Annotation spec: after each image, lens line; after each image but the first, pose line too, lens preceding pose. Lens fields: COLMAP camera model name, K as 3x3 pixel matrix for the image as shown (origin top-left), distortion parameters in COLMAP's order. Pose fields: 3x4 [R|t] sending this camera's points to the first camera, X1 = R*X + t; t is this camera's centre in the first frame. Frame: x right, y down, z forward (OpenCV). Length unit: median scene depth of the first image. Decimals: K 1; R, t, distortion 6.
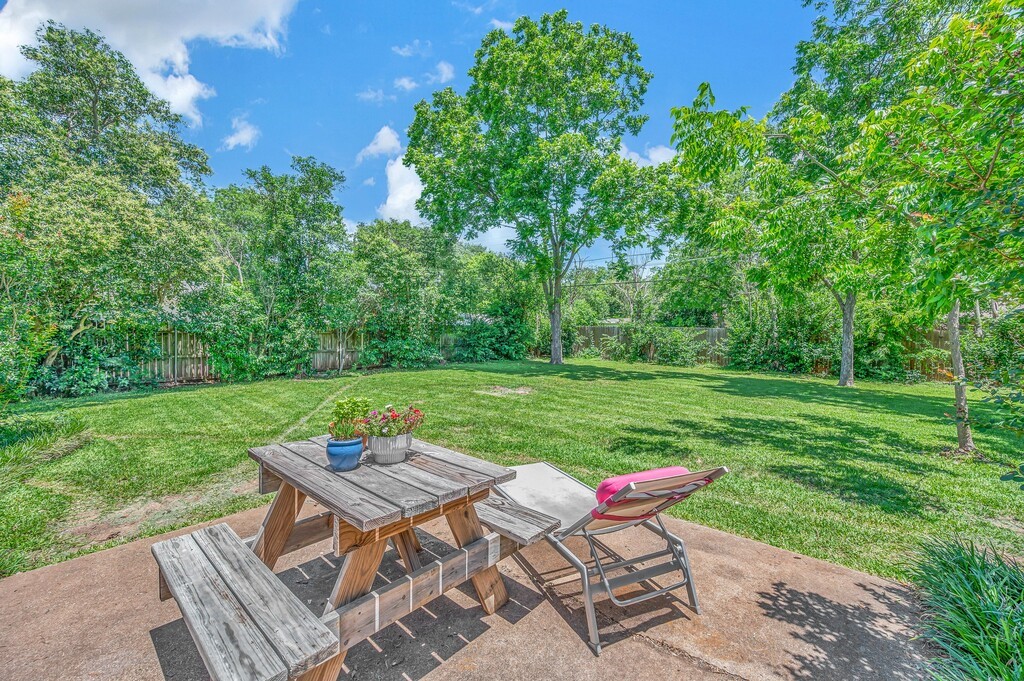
lens RADIAL K [[404.5, 0, 512.0], [0, 404.5, 340.5], [0, 0, 1]] dist [-0.000980, -0.000033]
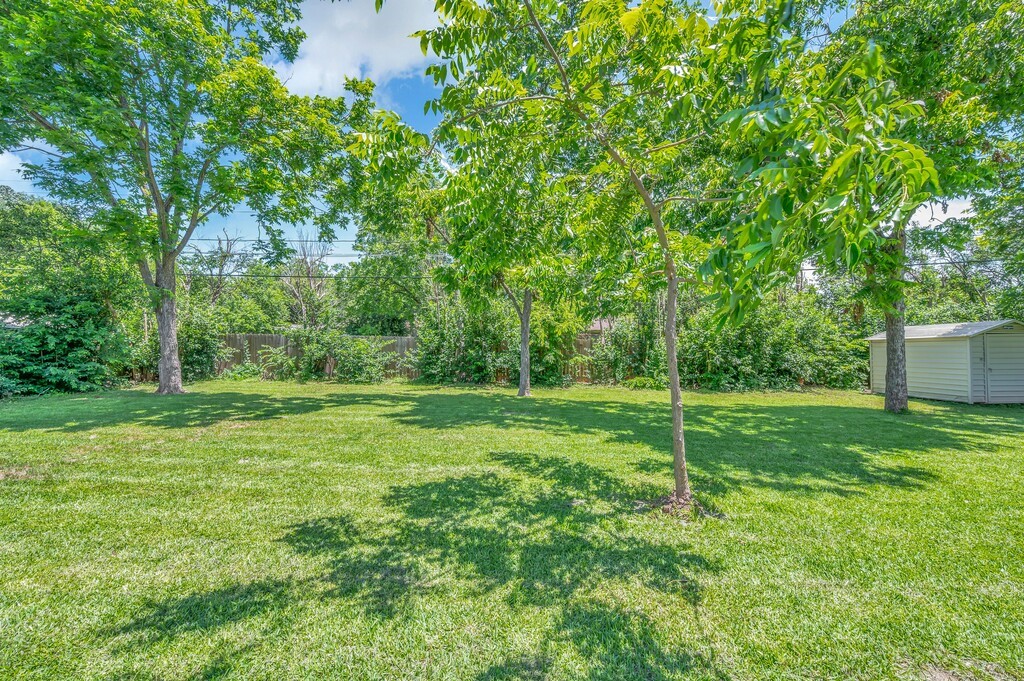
lens RADIAL K [[456.8, 0, 512.0], [0, 456.8, 340.5], [0, 0, 1]] dist [0.001810, 0.000184]
pose [[0.771492, -0.003844, 0.636227, 0.068895], [0.017924, 0.999716, -0.015694, -0.004344], [-0.635986, 0.023511, 0.771342, 0.114495]]
